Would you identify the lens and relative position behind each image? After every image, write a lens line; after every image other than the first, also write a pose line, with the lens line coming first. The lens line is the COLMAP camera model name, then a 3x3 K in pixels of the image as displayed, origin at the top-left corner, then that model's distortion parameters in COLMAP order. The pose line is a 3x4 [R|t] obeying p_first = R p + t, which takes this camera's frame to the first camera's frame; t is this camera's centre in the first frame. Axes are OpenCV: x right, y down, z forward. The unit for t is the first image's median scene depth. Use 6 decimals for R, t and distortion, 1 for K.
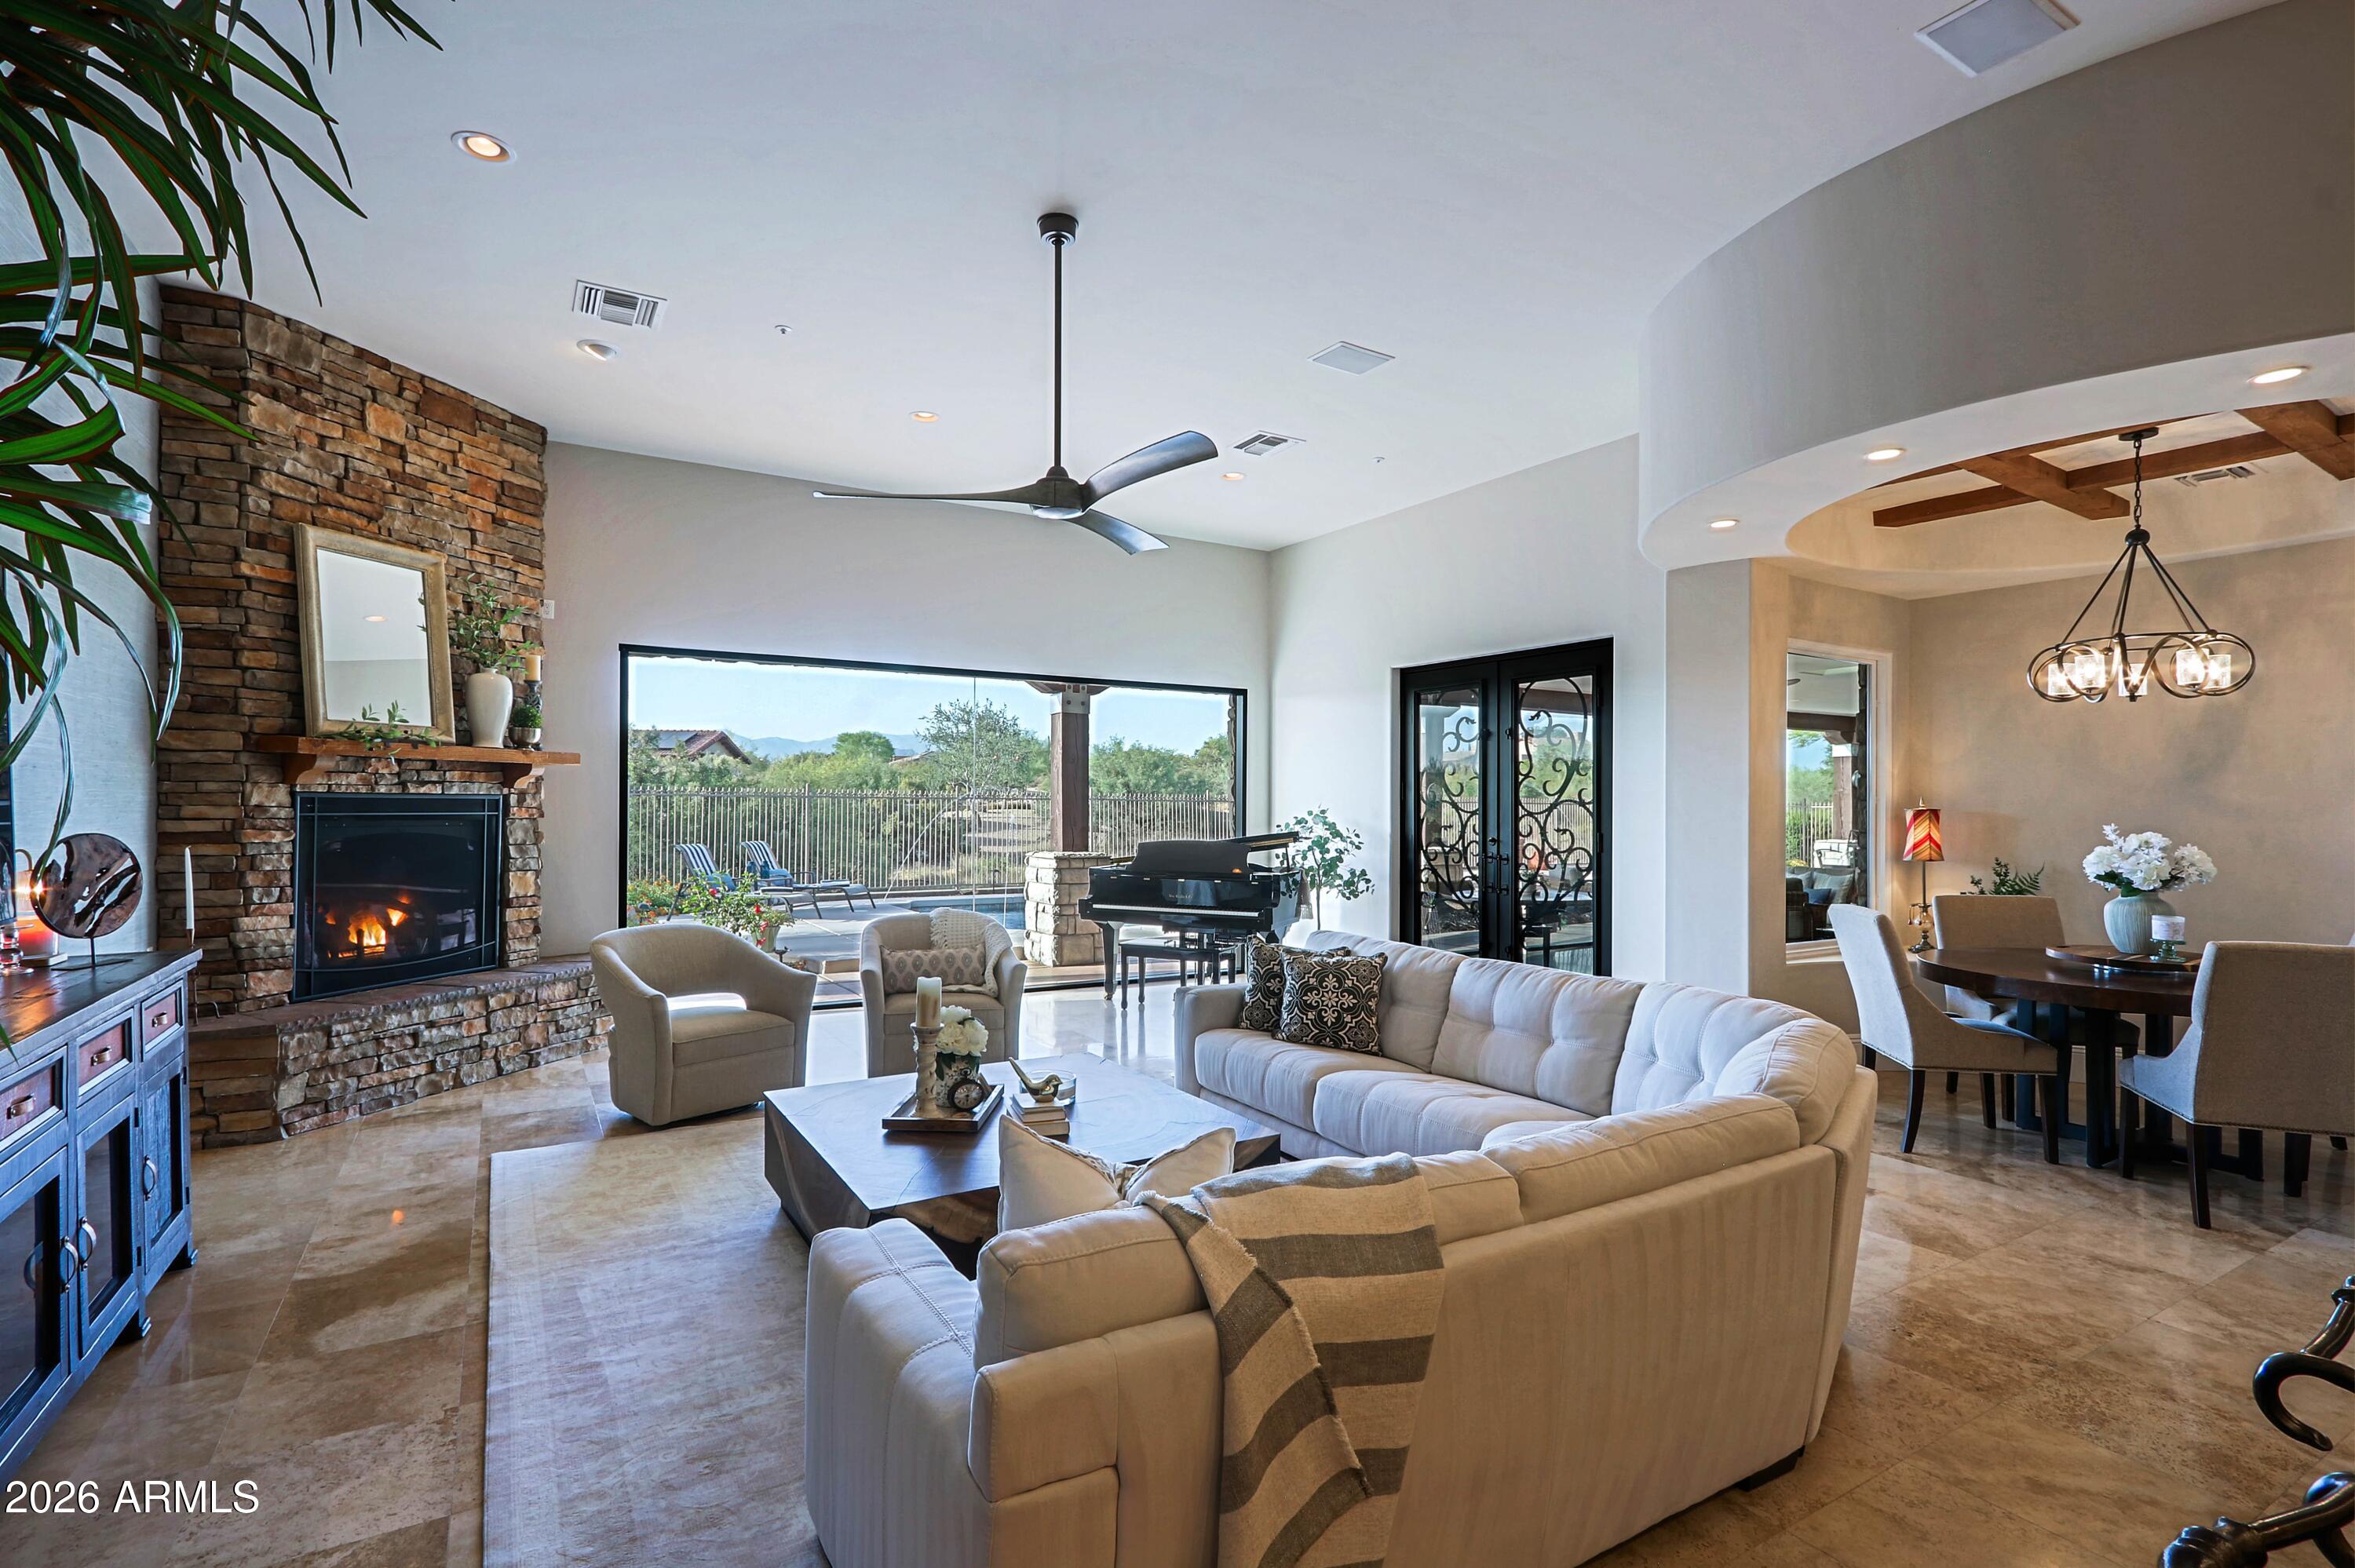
lens RADIAL K [[1083.5, 0, 1181.1], [0, 1083.5, 790.3], [0, 0, 1]] dist [-0.000344, -0.000403]
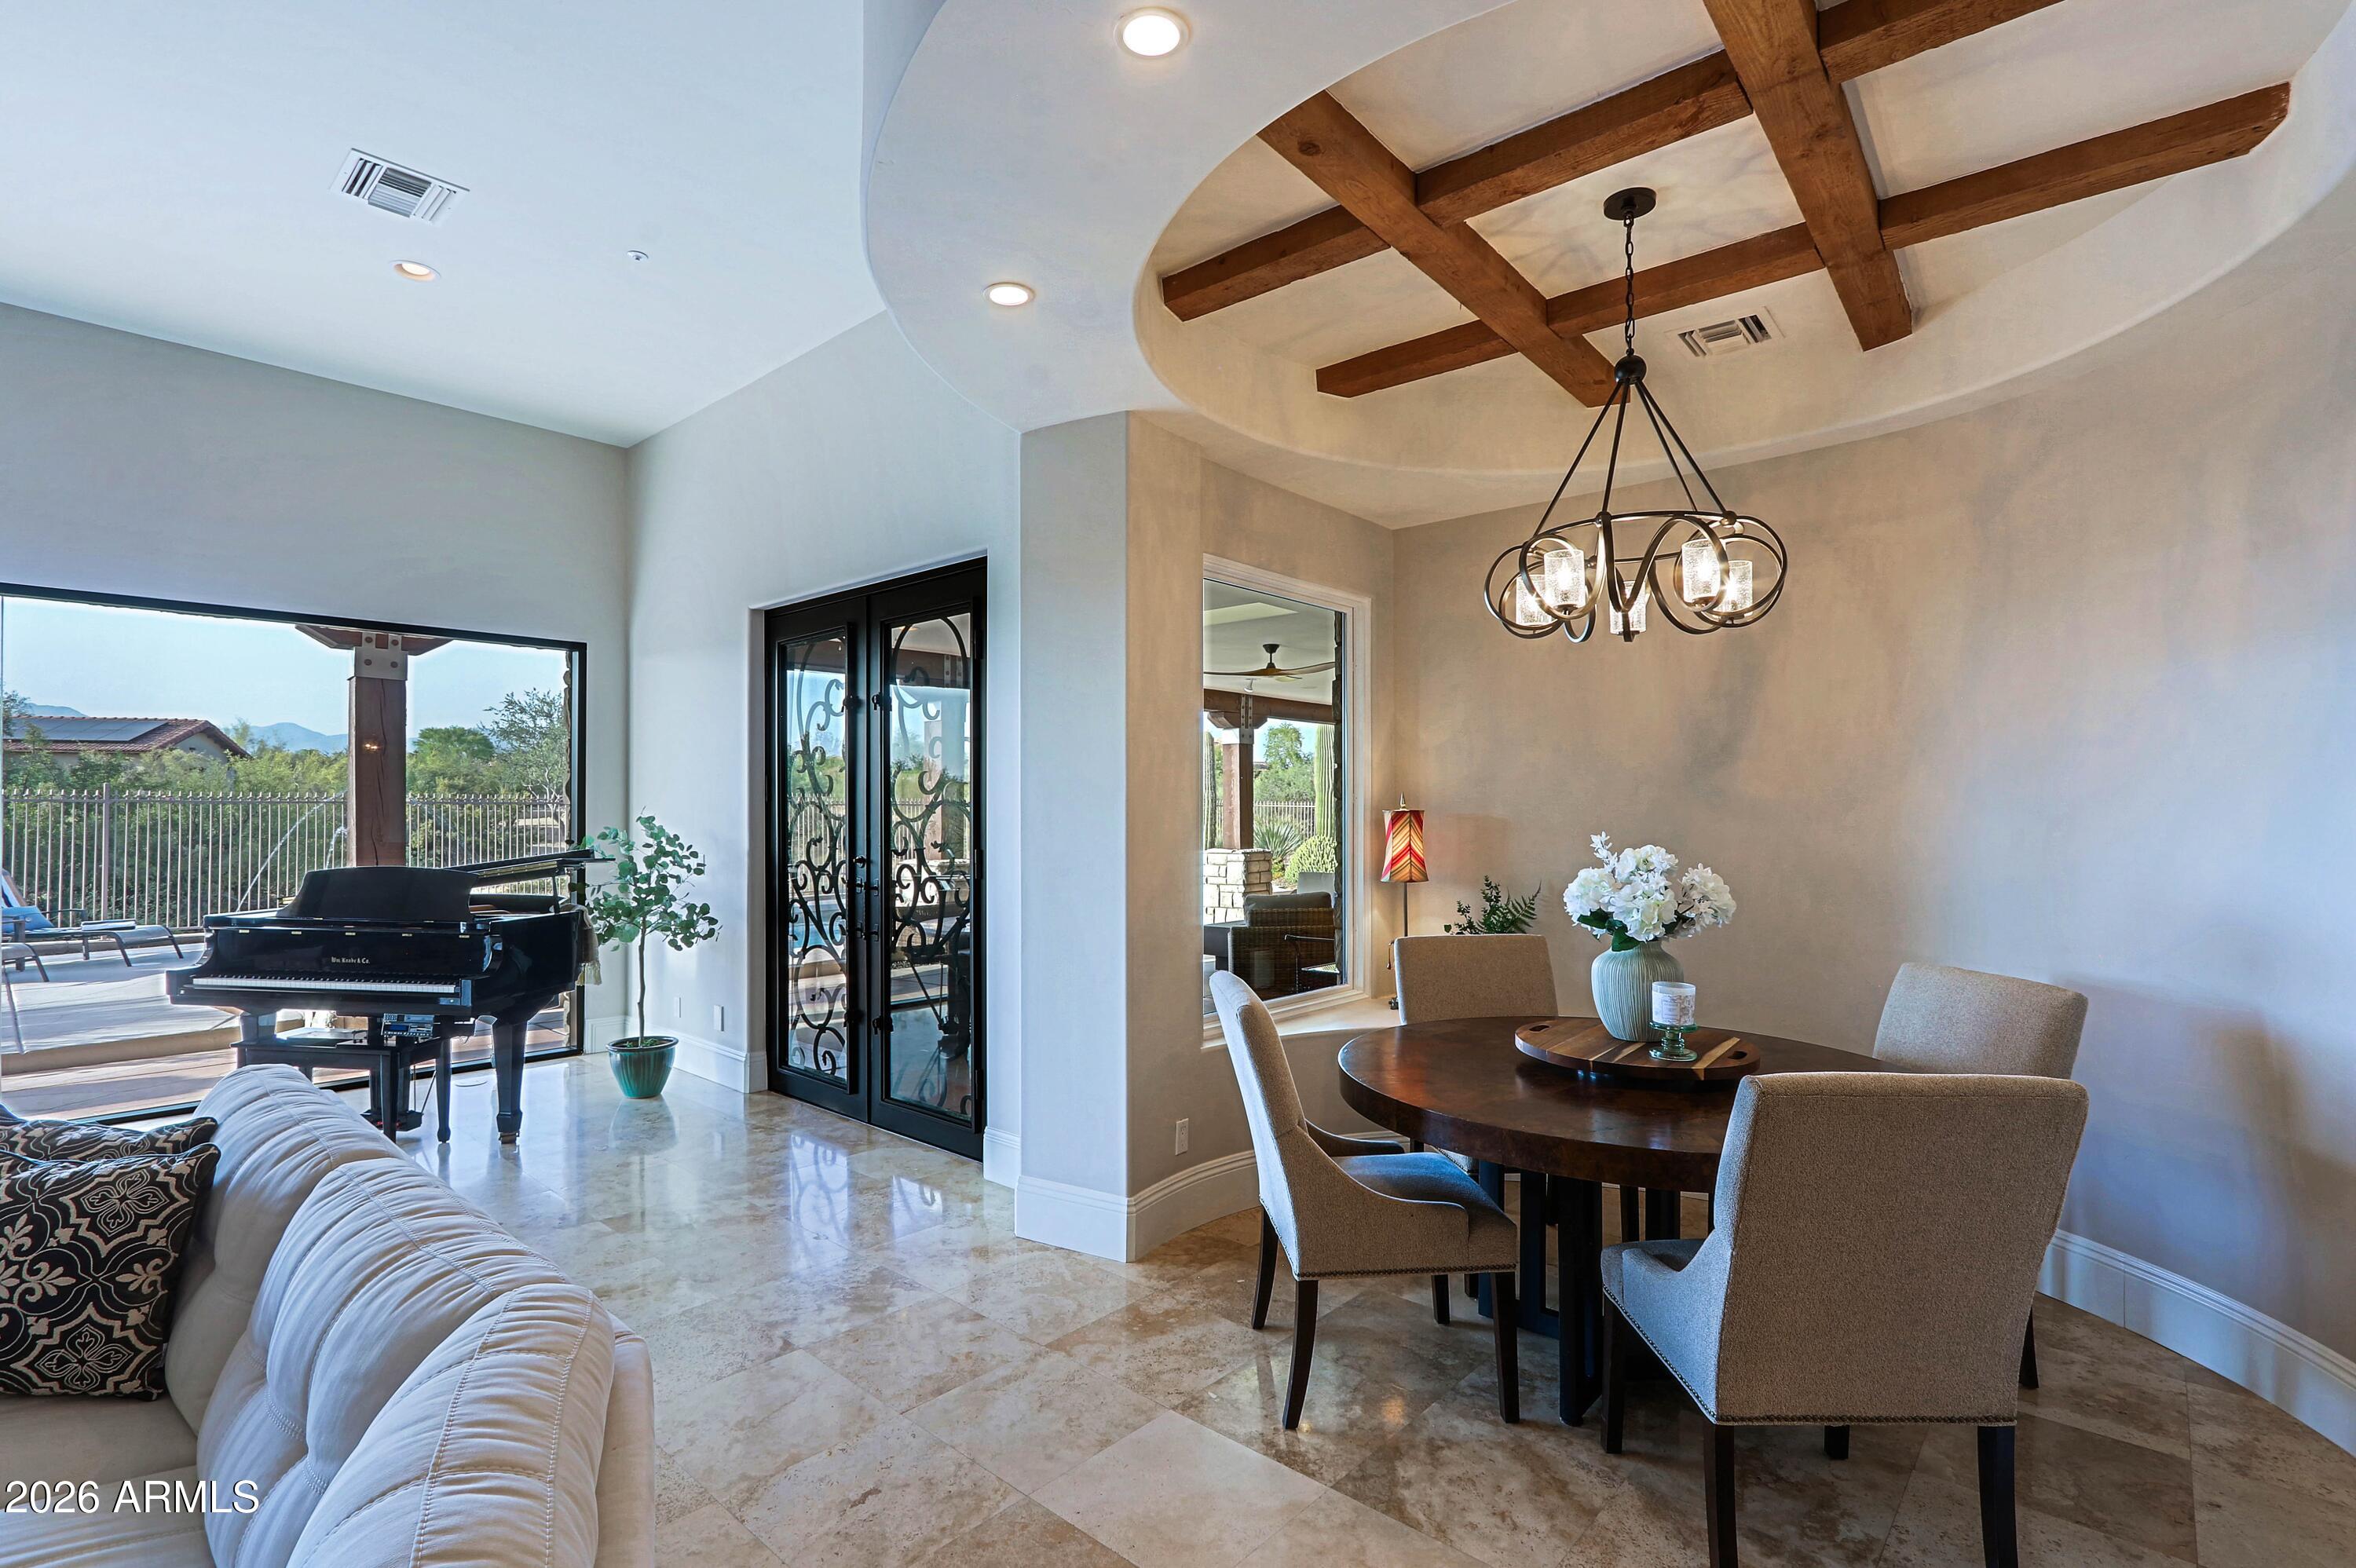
lens RADIAL K [[1072.1, 0, 1178.0], [0, 1072.1, 784.0], [0, 0, 1]] dist [-0.013698, 0.000113]
pose [[0.955763, 0.001227, 0.294135, 0.339053], [0.001474, 0.999959, -0.008962, 0.005829], [-0.294134, 0.008999, 0.955722, 0.366829]]
